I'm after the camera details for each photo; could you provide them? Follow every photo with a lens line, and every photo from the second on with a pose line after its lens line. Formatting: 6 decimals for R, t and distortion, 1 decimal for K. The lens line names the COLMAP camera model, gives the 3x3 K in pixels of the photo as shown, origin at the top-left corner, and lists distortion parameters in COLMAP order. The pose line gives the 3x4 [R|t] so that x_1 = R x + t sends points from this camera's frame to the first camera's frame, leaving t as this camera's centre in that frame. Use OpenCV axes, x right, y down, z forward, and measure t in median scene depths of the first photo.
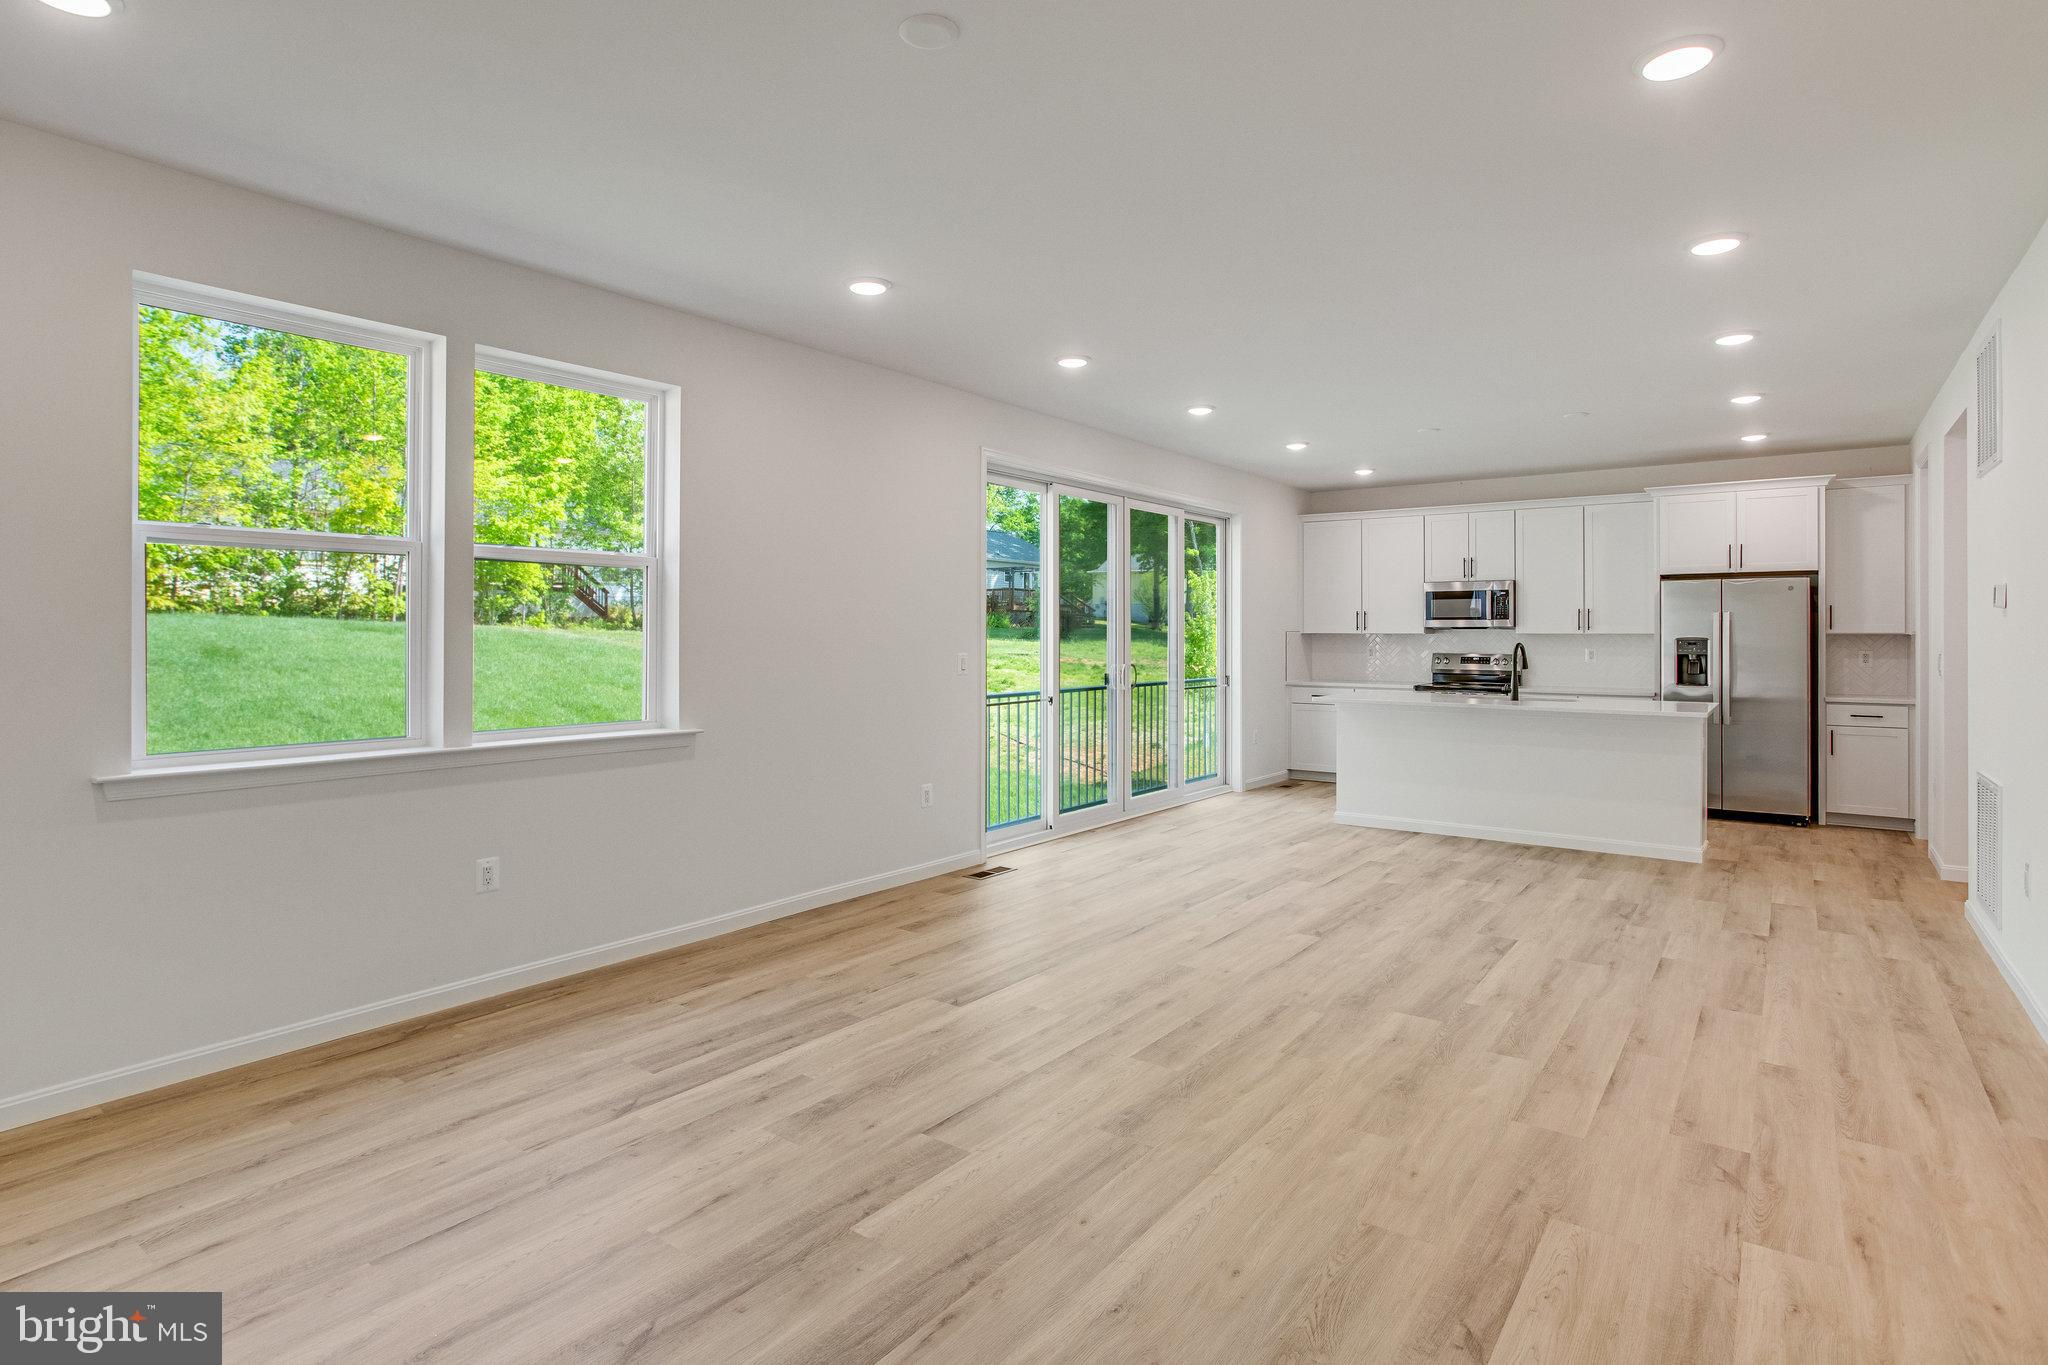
lens RADIAL K [[1011.9, 0, 1067.0], [0, 1011.9, 627.6], [0, 0, 1]] dist [-0.002545, 0.015784]
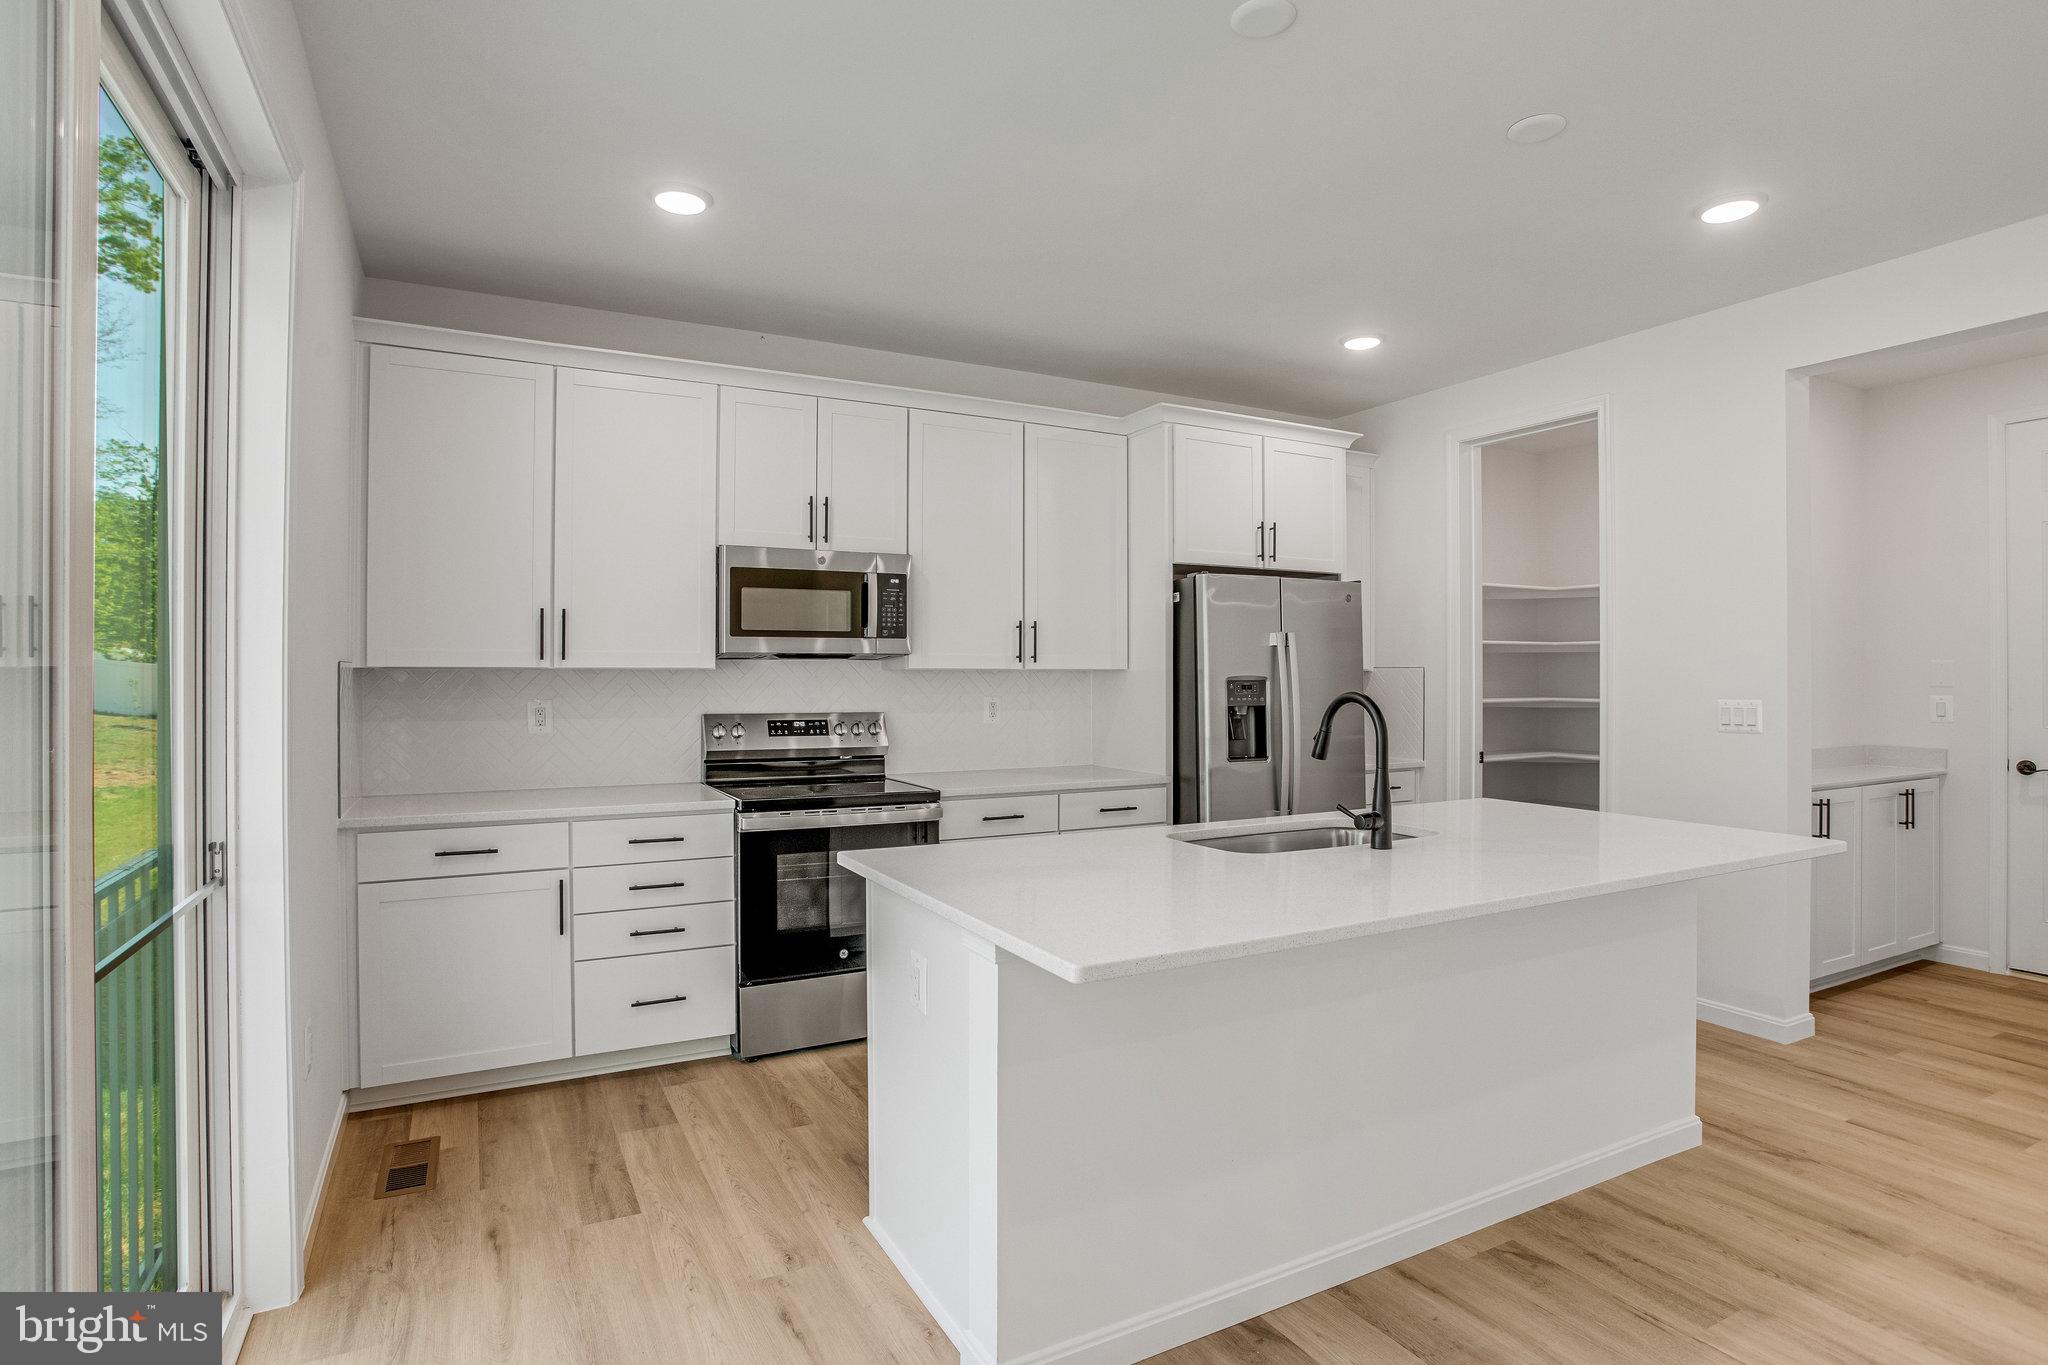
lens RADIAL K [[1030.6, 0, 1028.2], [0, 1030.6, 704.5], [0, 0, 1]] dist [-0.002493, -0.000077]
pose [[0.441156, -0.026741, 0.897032, 0.035652], [-0.007252, 0.999417, 0.033360, 0.006608], [-0.897401, -0.021222, 0.440705, 0.819343]]
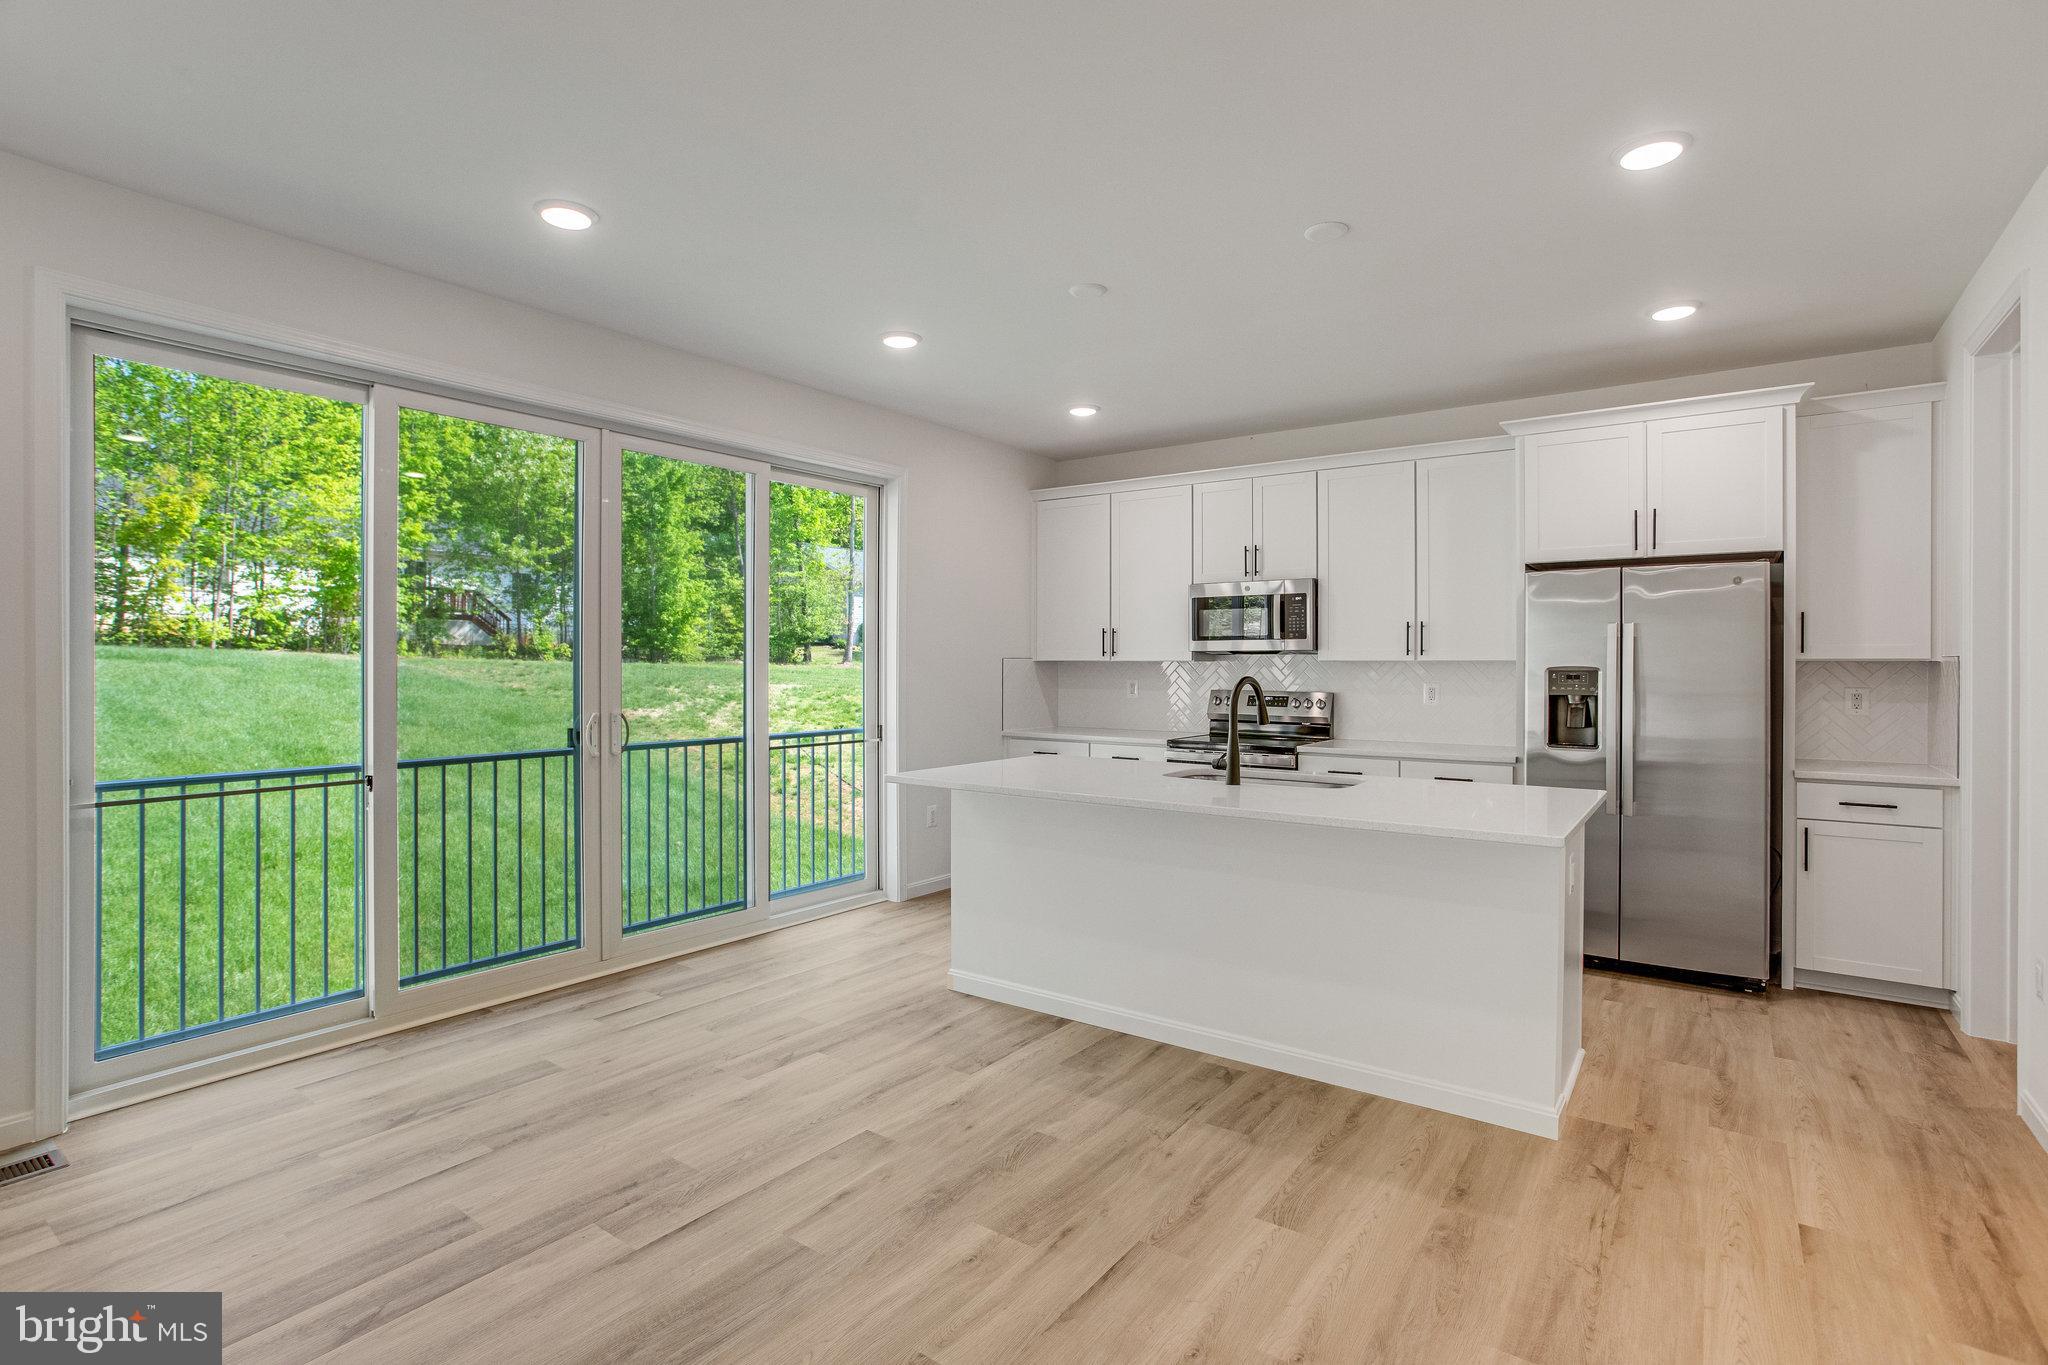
lens RADIAL K [[983.8, 0, 1026.2], [0, 983.8, 655.1], [0, 0, 1]] dist [-0.001328, 0.000014]
pose [[0.999968, -0.000420, -0.008006, 0.289137], [0.000410, 0.999999, -0.001206, 0.003279], [0.008006, 0.001202, 0.999967, 0.404233]]
